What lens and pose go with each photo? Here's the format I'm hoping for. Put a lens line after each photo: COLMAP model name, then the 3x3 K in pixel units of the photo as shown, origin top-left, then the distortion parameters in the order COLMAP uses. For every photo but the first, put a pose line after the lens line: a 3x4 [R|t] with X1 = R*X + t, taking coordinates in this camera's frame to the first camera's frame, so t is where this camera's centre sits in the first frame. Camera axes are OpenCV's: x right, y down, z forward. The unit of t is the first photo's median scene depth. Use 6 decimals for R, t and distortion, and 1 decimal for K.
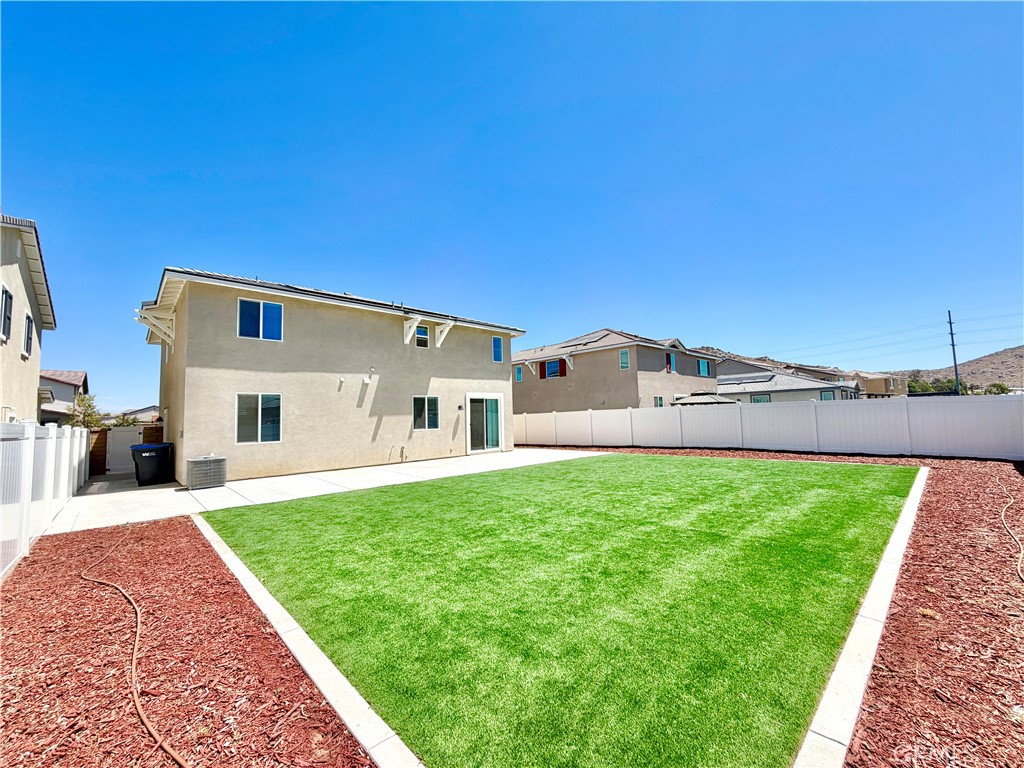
lens RADIAL K [[408.1, 0, 508.7], [0, 408.1, 382.9], [0, 0, 1]] dist [0.004030, 0.000271]
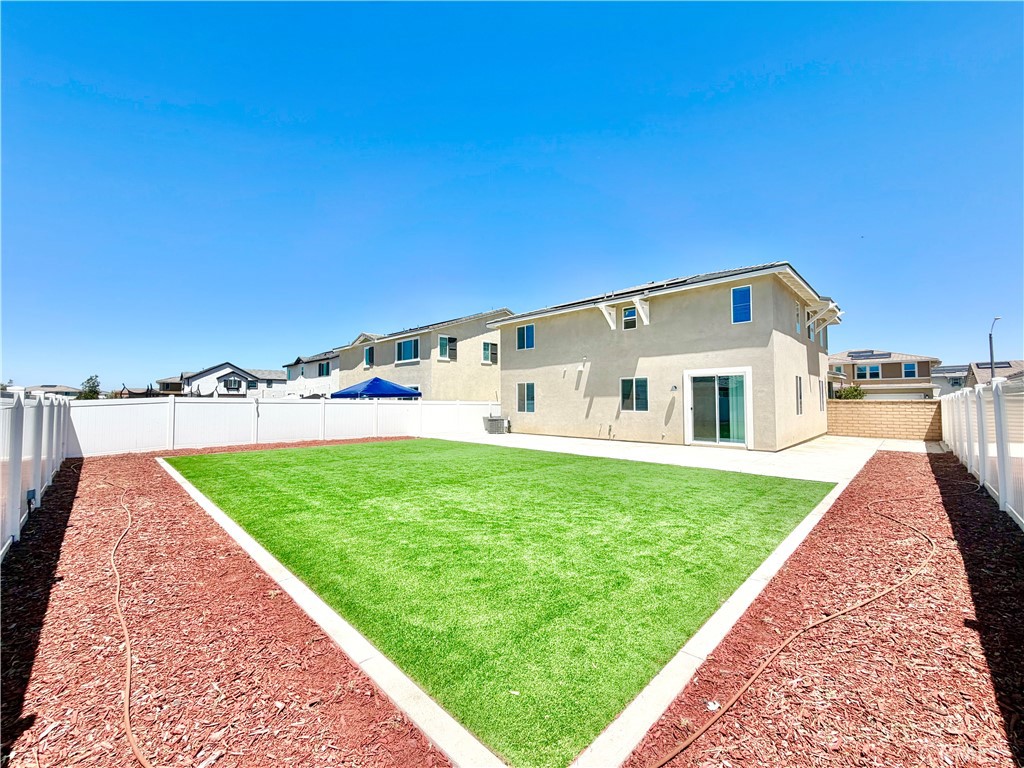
lens RADIAL K [[408.1, 0, 507.5], [0, 408.1, 384.3], [0, 0, 1]] dist [0.004030, 0.000271]
pose [[0.053486, -0.015963, -0.998441, 0.779478], [0.083227, 0.996465, -0.011473, 0.034990], [0.995094, -0.082484, 0.054626, 0.644908]]
